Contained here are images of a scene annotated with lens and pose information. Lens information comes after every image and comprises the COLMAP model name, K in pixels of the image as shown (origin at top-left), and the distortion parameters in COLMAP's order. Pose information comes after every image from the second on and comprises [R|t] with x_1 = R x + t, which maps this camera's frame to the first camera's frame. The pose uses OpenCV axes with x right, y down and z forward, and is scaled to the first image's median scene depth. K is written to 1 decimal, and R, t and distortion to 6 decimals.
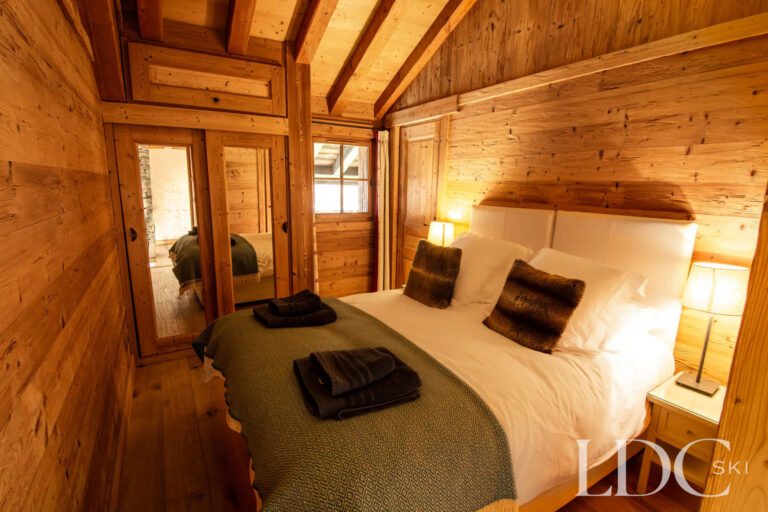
lens RADIAL K [[377.4, 0, 383.9], [0, 377.4, 258.6], [0, 0, 1]] dist [-0.012320, -0.007148]
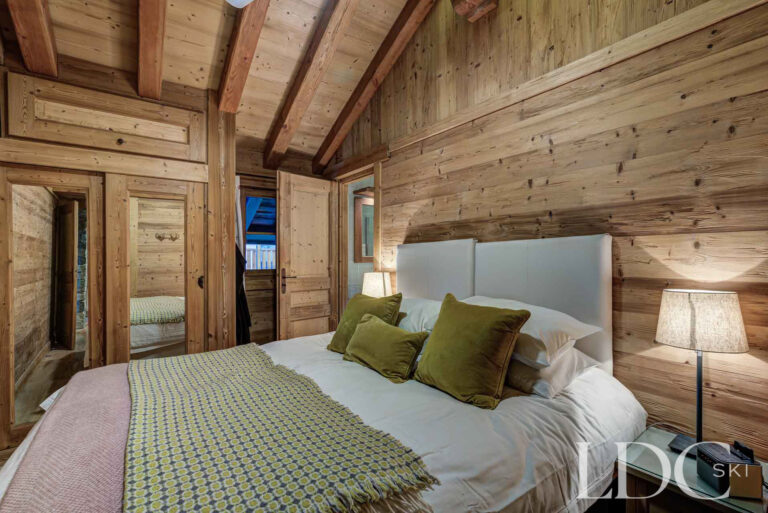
lens RADIAL K [[362.9, 0, 379.5], [0, 362.9, 255.5], [0, 0, 1]] dist [-0.002257, 0.003671]
pose [[0.996480, -0.022031, 0.080889, 0.103534], [0.037421, 0.980288, -0.193998, 0.043981], [-0.075020, 0.196342, 0.977661, 0.146423]]
